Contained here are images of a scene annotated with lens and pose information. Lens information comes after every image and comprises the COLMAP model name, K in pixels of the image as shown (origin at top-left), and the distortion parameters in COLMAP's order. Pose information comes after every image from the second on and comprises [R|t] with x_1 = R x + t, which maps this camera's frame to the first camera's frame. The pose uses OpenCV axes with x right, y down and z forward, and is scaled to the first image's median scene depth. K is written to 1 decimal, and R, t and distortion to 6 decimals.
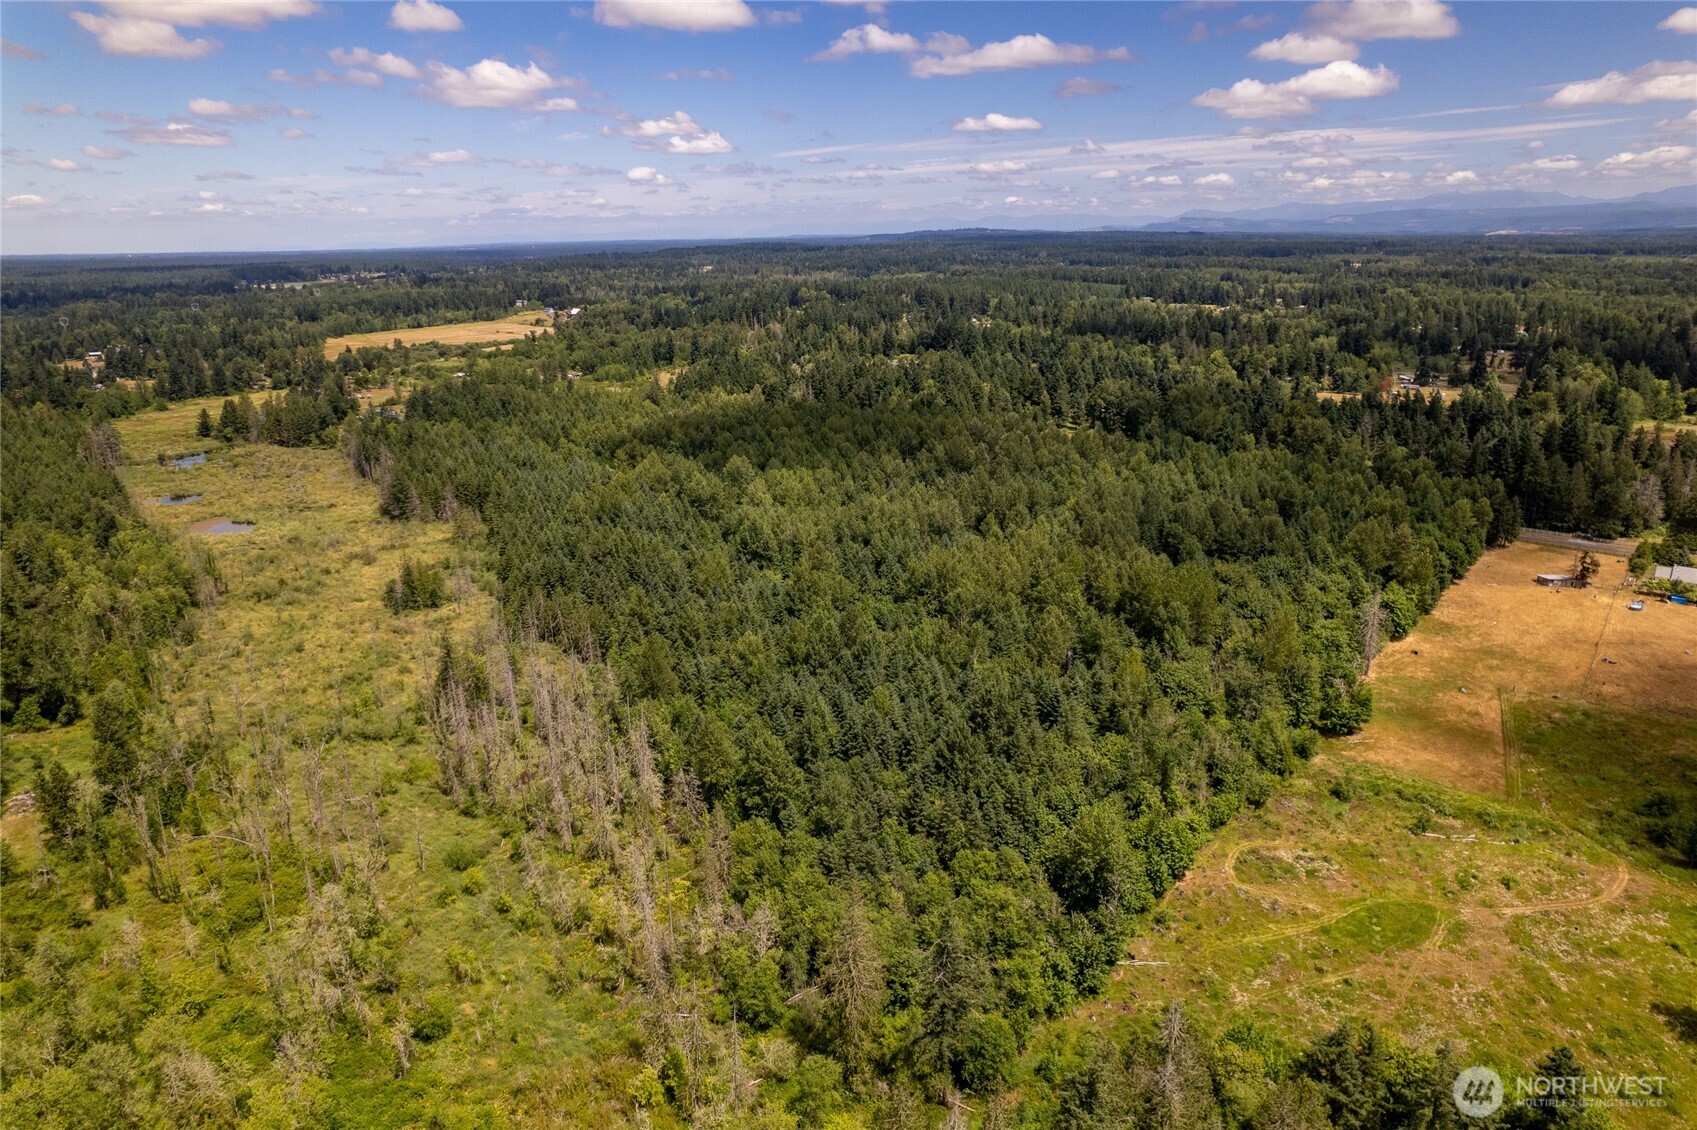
lens RADIAL K [[1087.1, 0, 853.7], [0, 1087.1, 575.8], [0, 0, 1]] dist [-0.081258, 0.075065]
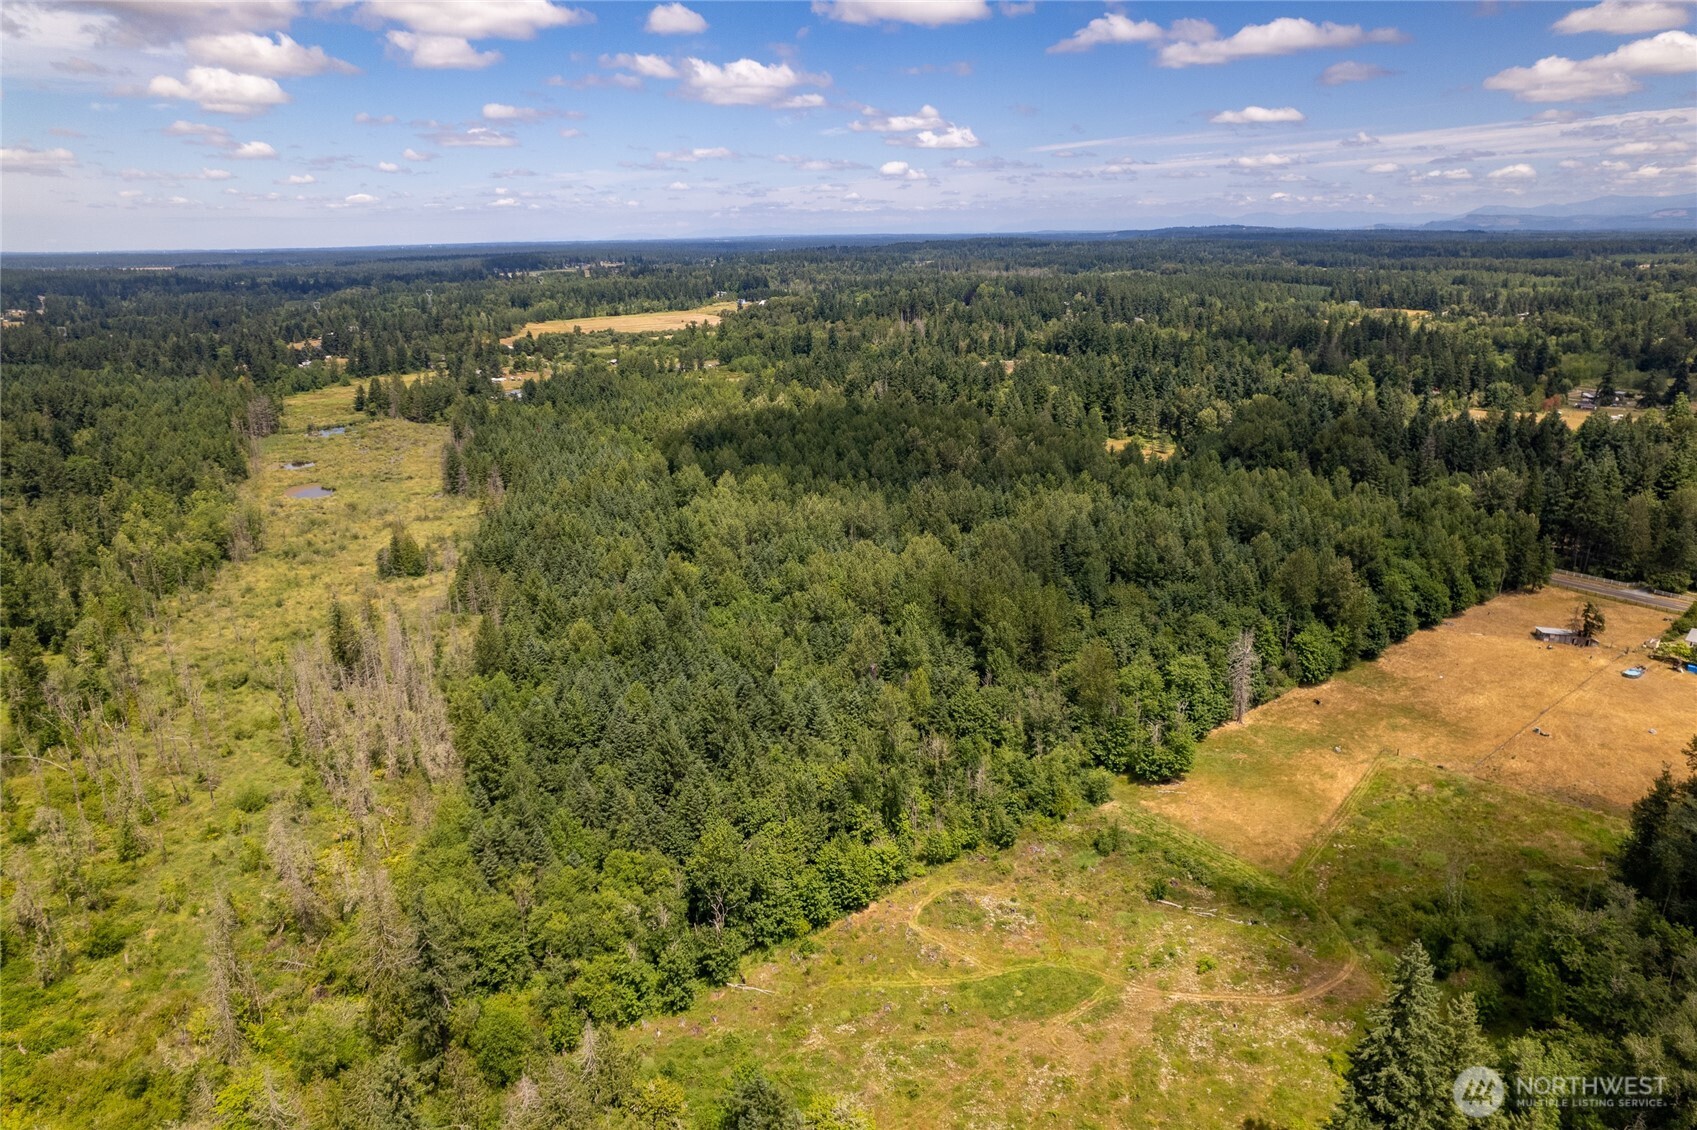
lens RADIAL K [[1087.1, 0, 853.7], [0, 1087.1, 575.8], [0, 0, 1]] dist [-0.081258, 0.075065]
pose [[0.974640, 0.069690, -0.212651, 0.060191], [-0.068755, 0.997564, 0.011800, -0.003072], [0.212955, 0.003120, 0.977057, 0.008063]]
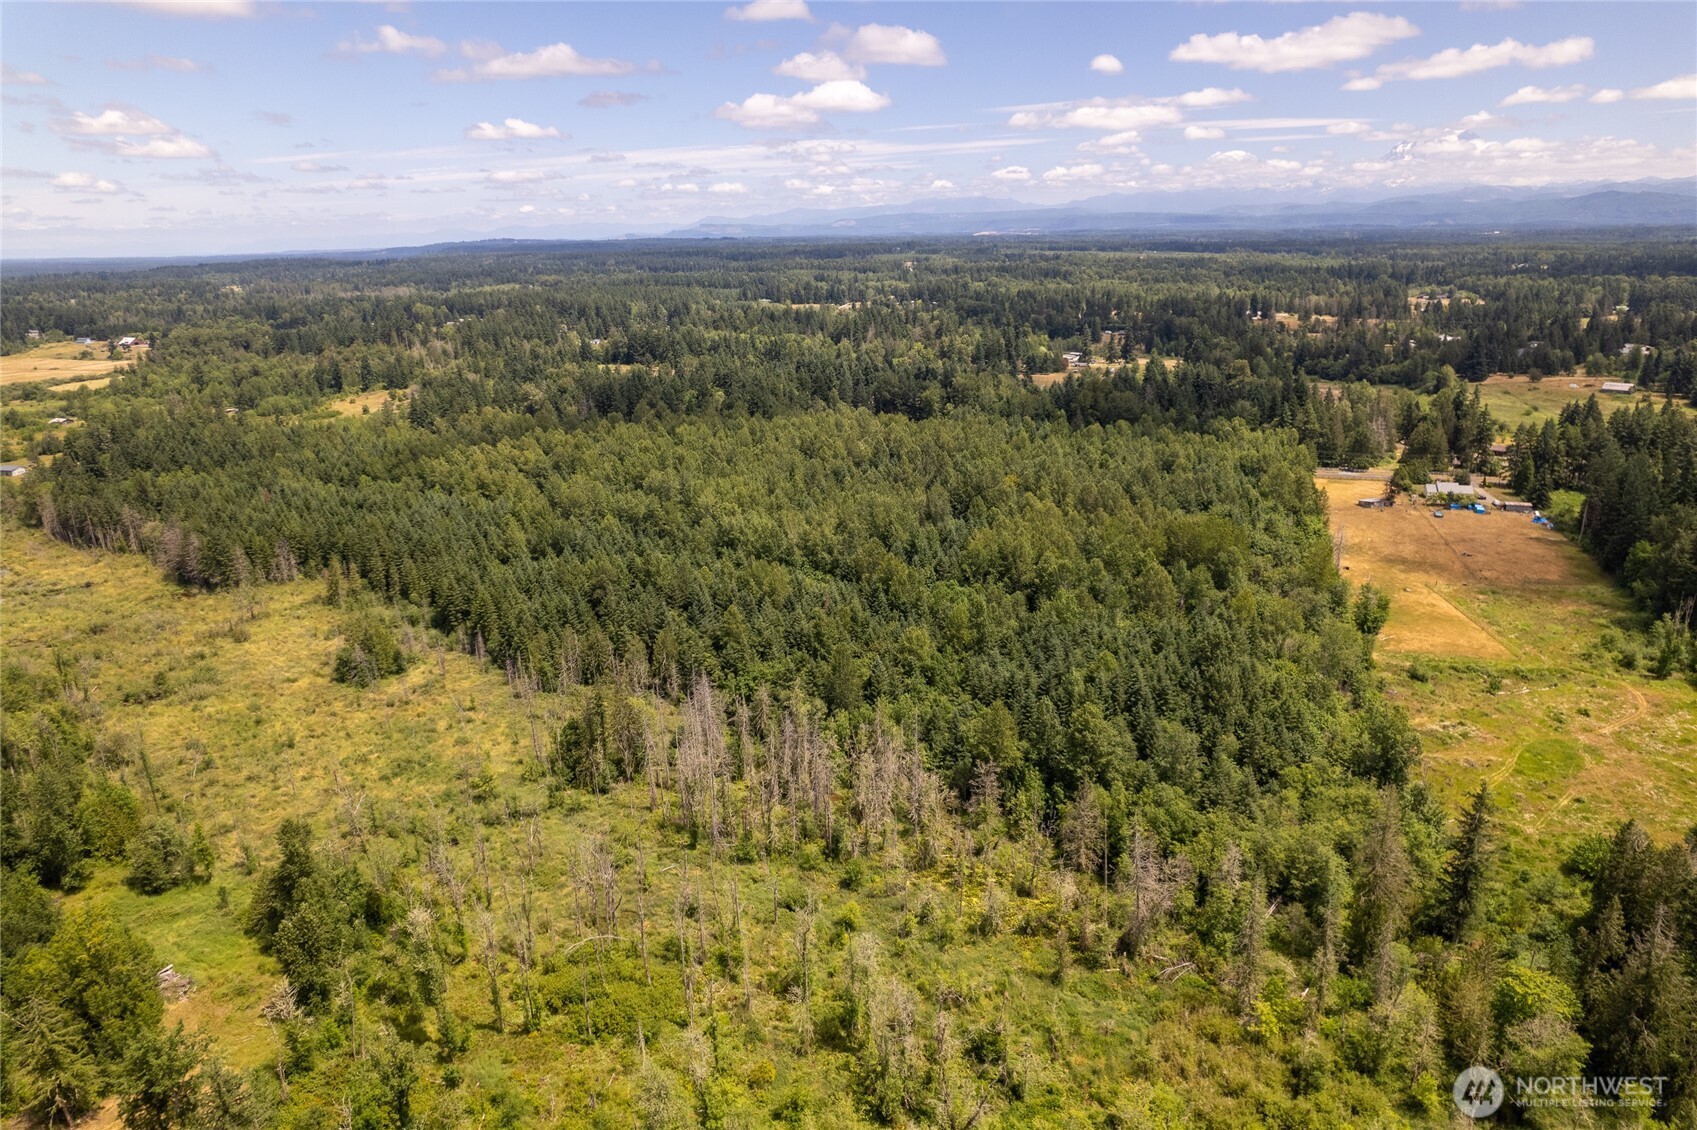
lens RADIAL K [[1087.1, 0, 853.7], [0, 1087.1, 575.8], [0, 0, 1]] dist [-0.081258, 0.075065]
pose [[0.910428, -0.130728, 0.392467, -0.088013], [0.133387, 0.990849, 0.020619, -0.003835], [-0.391571, 0.033578, 0.919535, 0.014436]]
